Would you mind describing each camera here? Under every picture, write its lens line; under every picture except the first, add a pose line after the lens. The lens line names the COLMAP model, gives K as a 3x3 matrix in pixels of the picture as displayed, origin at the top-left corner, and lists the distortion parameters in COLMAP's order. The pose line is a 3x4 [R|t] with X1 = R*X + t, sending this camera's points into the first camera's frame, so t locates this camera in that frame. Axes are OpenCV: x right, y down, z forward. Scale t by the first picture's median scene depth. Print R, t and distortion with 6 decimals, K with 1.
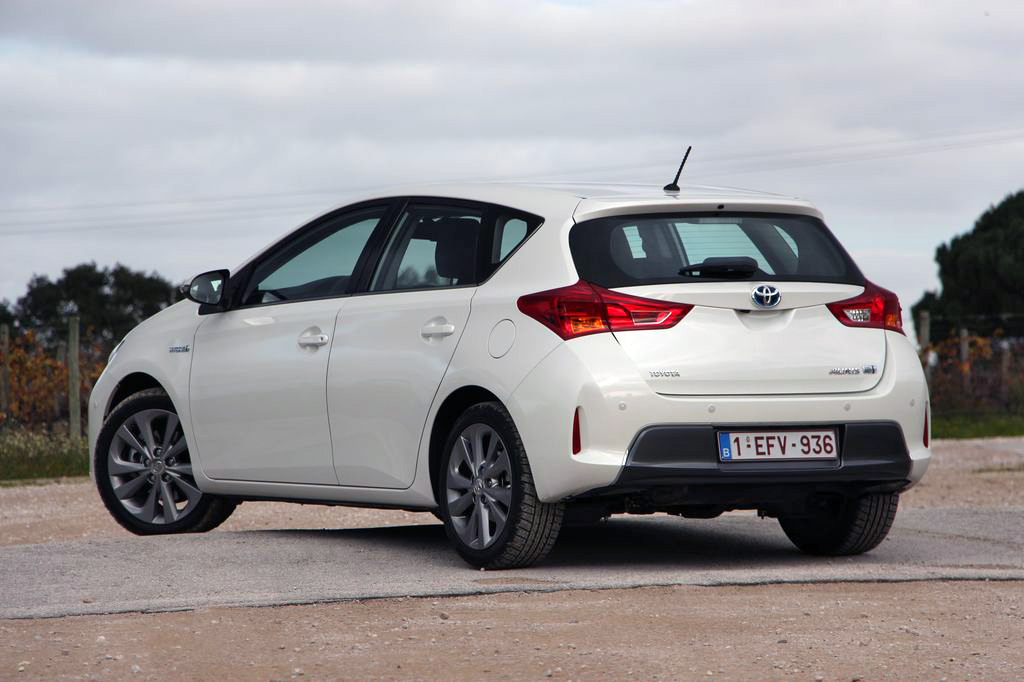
lens RADIAL K [[6215.7, 0, 512.5], [0, 6215.7, 343.1], [0, 0, 1]] dist [2.443240, 0.000000]
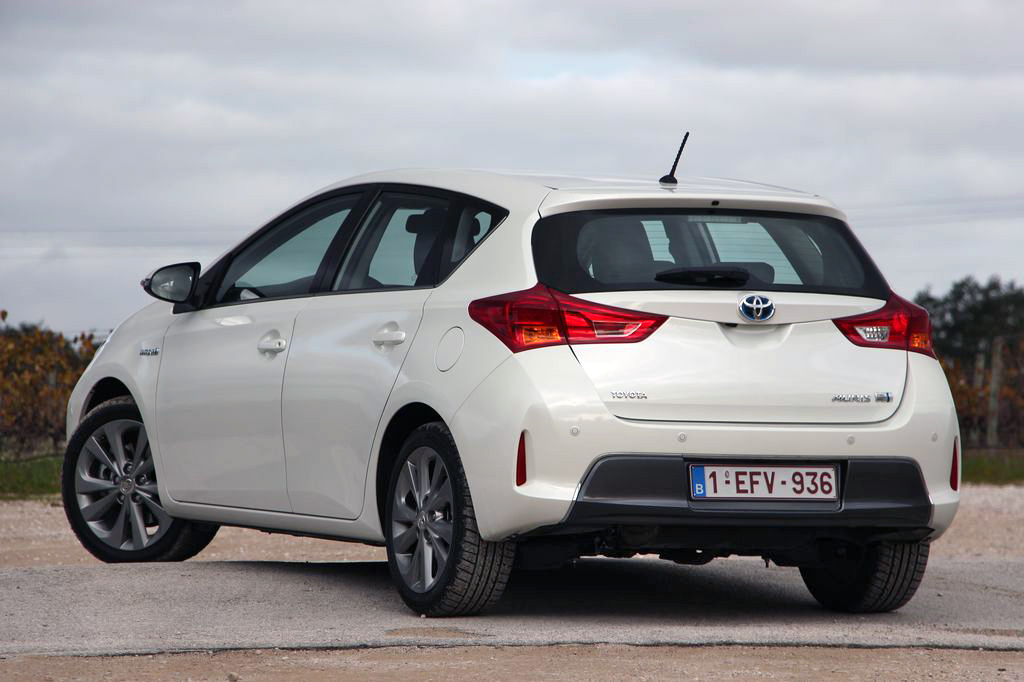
lens RADIAL K [[6215.7, 0, 510.5], [0, 6215.7, 334.5], [0, 0, 1]] dist [2.443240, 0.000000]
pose [[0.994533, 0.027553, -0.100722, 0.093251], [-0.027897, 0.999609, -0.002004, -0.001232], [0.100627, 0.004803, 0.994913, 0.142395]]
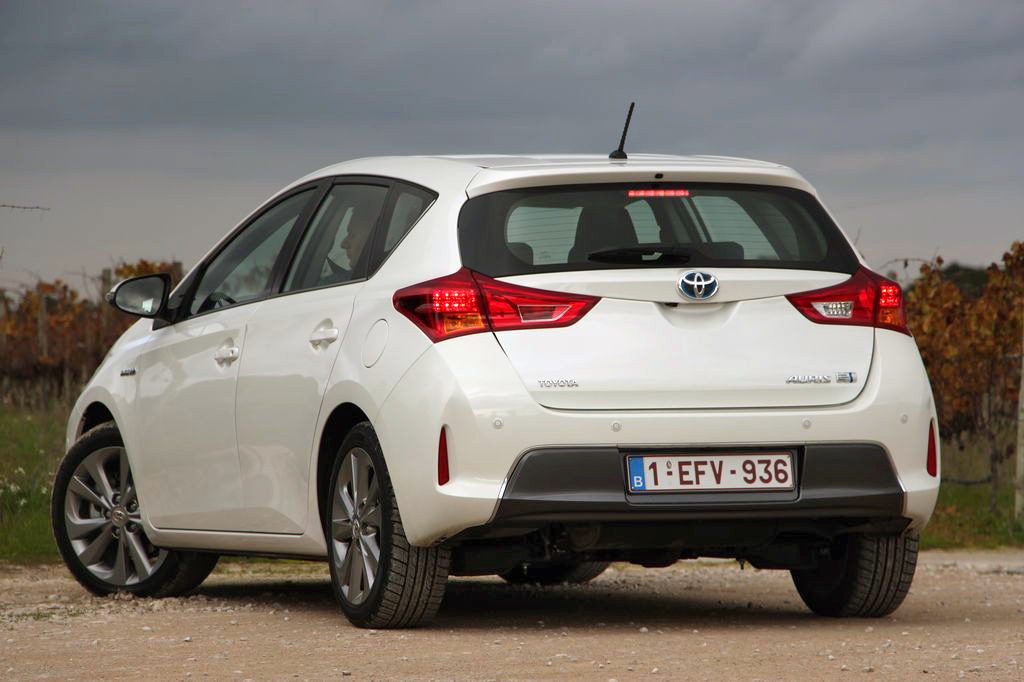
lens RADIAL K [[6215.7, 0, 517.8], [0, 6215.7, 339.5], [0, 0, 1]] dist [2.443240, 0.000000]
pose [[0.981265, -0.013479, -0.192192, 0.170291], [0.009790, 0.999749, -0.020131, 0.015119], [0.192415, 0.017872, 0.981151, 0.215214]]
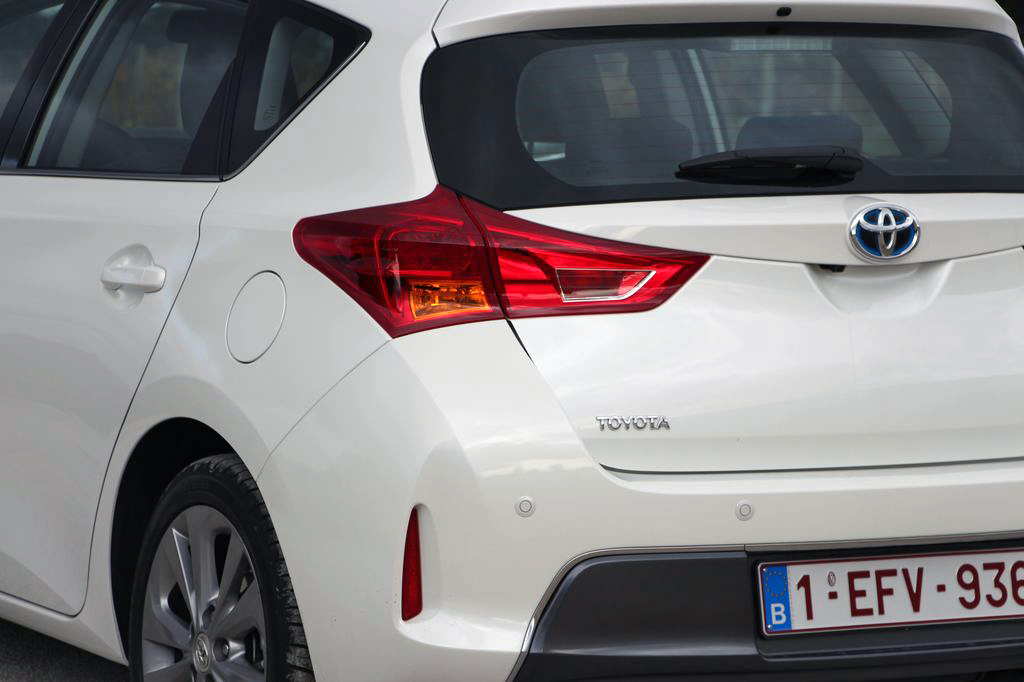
lens RADIAL K [[4078.5, 0, 522.0], [0, 4078.5, 346.9], [0, 0, 1]] dist [1.074989, 0.000000]
pose [[0.999082, 0.024792, -0.034939, 0.026102], [-0.021871, 0.996424, 0.081617, -0.021820], [0.036837, -0.080778, 0.996051, 0.720930]]
